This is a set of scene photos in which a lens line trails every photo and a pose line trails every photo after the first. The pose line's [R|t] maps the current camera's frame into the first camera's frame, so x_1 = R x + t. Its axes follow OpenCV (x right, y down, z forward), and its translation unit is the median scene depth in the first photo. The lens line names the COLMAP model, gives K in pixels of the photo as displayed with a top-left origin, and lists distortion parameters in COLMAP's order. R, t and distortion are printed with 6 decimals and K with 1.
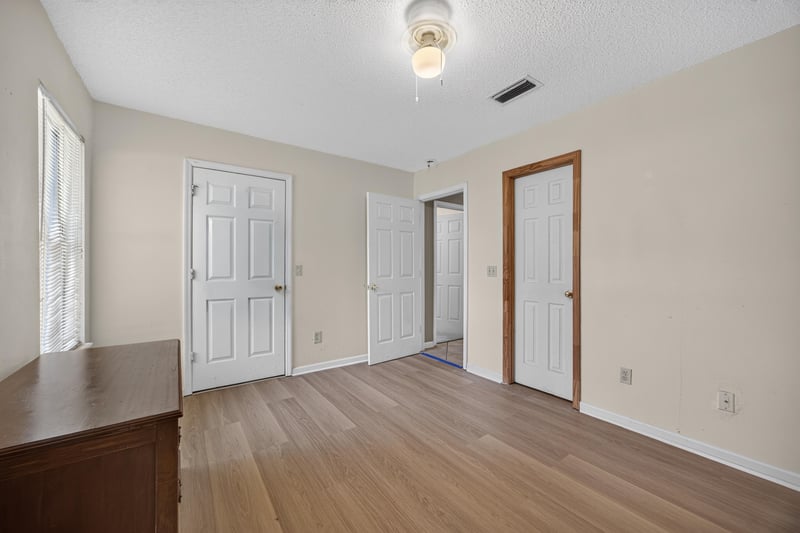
lens RADIAL K [[310.7, 0, 399.3], [0, 310.7, 265.7], [0, 0, 1]] dist [-0.018922, 0.006407]
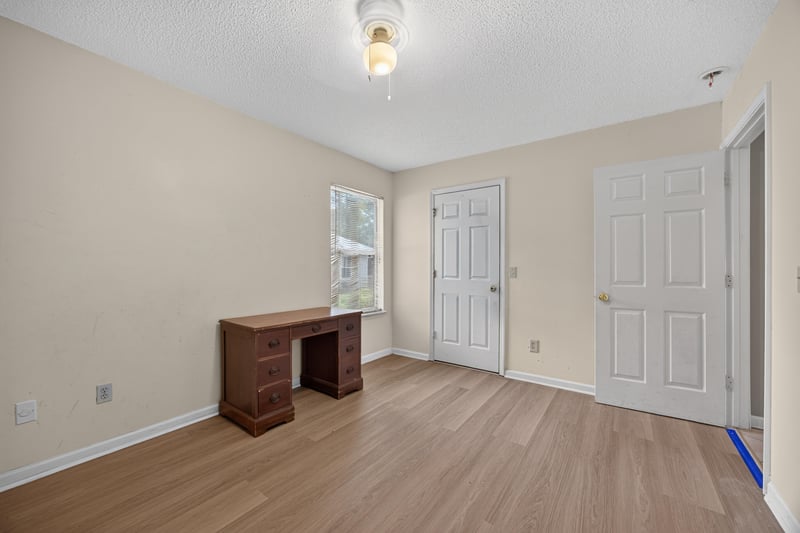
lens RADIAL K [[310.7, 0, 398.0], [0, 310.7, 266.7], [0, 0, 1]] dist [-0.018922, 0.006407]
pose [[0.306801, -0.004645, -0.951762, 0.521771], [-0.001127, 0.999986, -0.005244, 0.003729], [0.951773, 0.002681, 0.306791, 0.372095]]
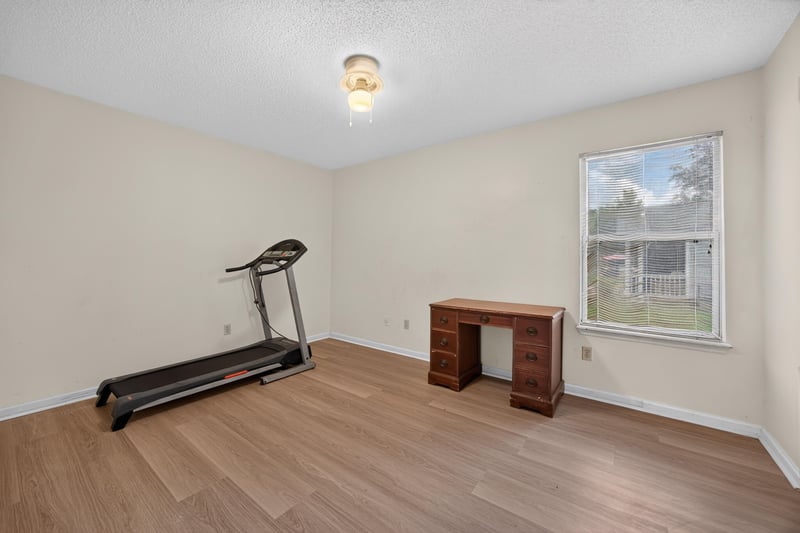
lens RADIAL K [[310.7, 0, 397.8], [0, 310.7, 263.3], [0, 0, 1]] dist [-0.018922, 0.006407]
pose [[-0.956511, -0.001378, -0.291693, 0.152668], [-0.003177, 0.999979, 0.005695, 0.006187], [0.291679, 0.006375, -0.956495, 1.131249]]
